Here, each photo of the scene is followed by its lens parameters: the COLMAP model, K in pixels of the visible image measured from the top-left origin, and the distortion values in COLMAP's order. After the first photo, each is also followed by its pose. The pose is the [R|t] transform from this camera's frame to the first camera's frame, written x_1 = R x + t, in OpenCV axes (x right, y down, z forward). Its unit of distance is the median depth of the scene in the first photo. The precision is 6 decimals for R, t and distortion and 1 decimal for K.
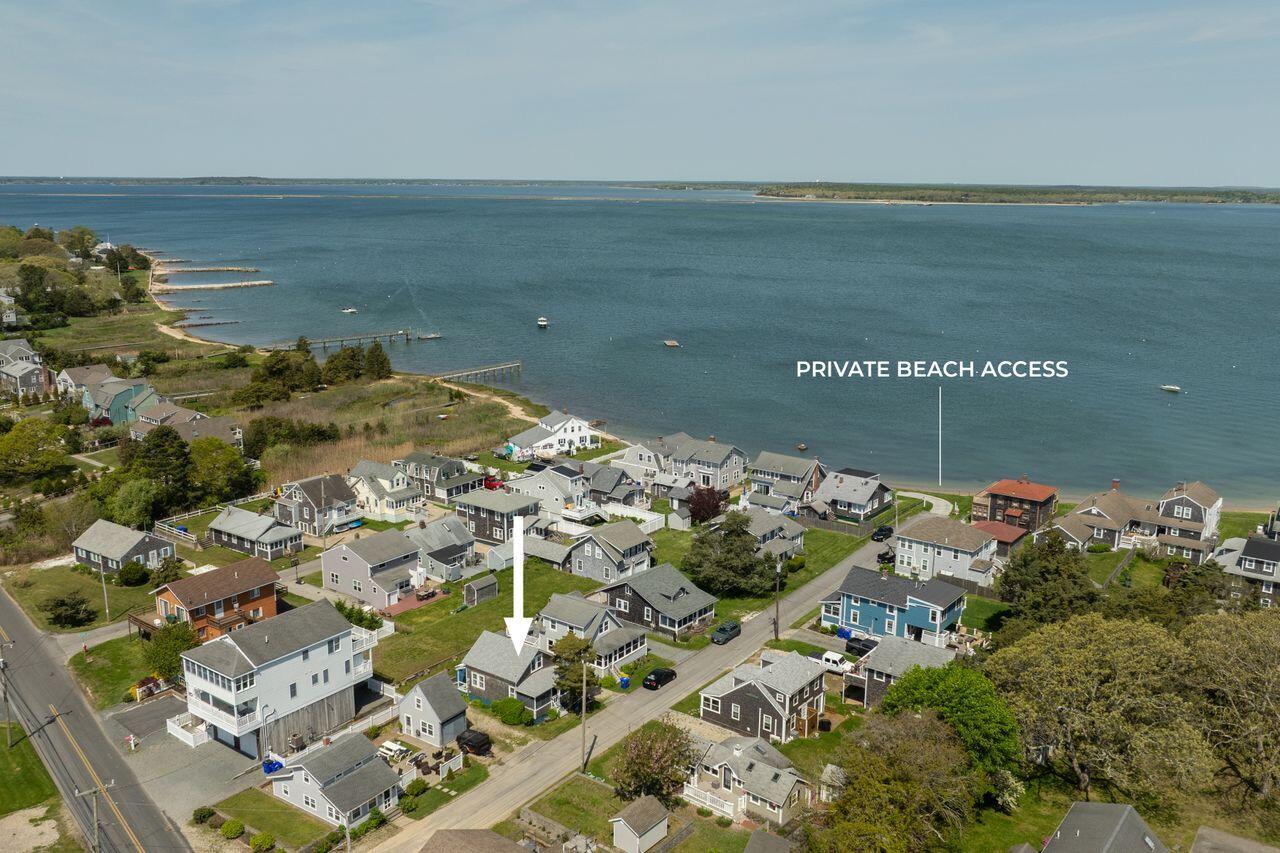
lens RADIAL K [[1054.2, 0, 635.7], [0, 1054.2, 429.1], [0, 0, 1]] dist [-0.024985, -0.007920]
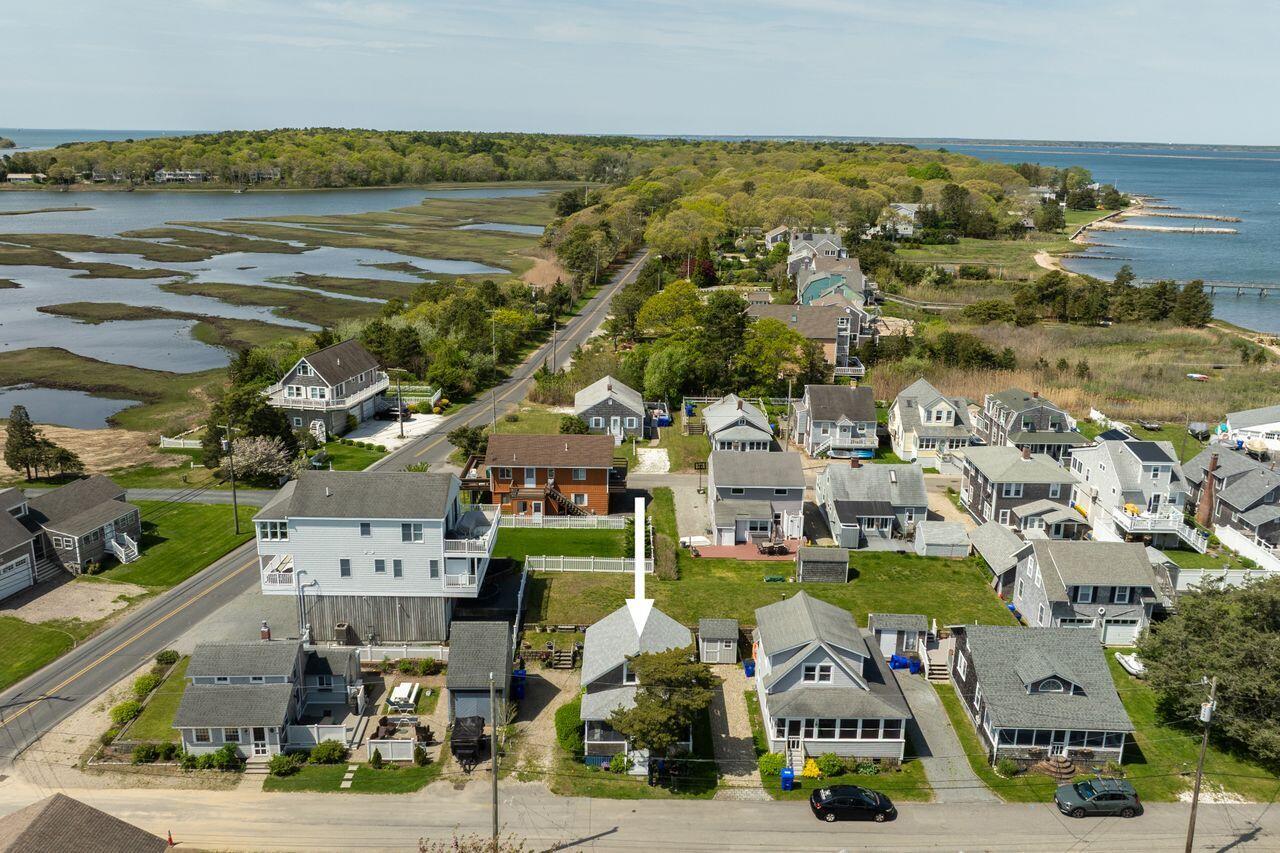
lens RADIAL K [[1054.2, 0, 641.3], [0, 1054.2, 427.6], [0, 0, 1]] dist [-0.024985, -0.007920]
pose [[0.601307, 0.217270, -0.768911, 0.293577], [-0.190313, 0.973569, 0.126271, 0.008458], [0.776023, 0.070406, 0.626763, 0.534465]]
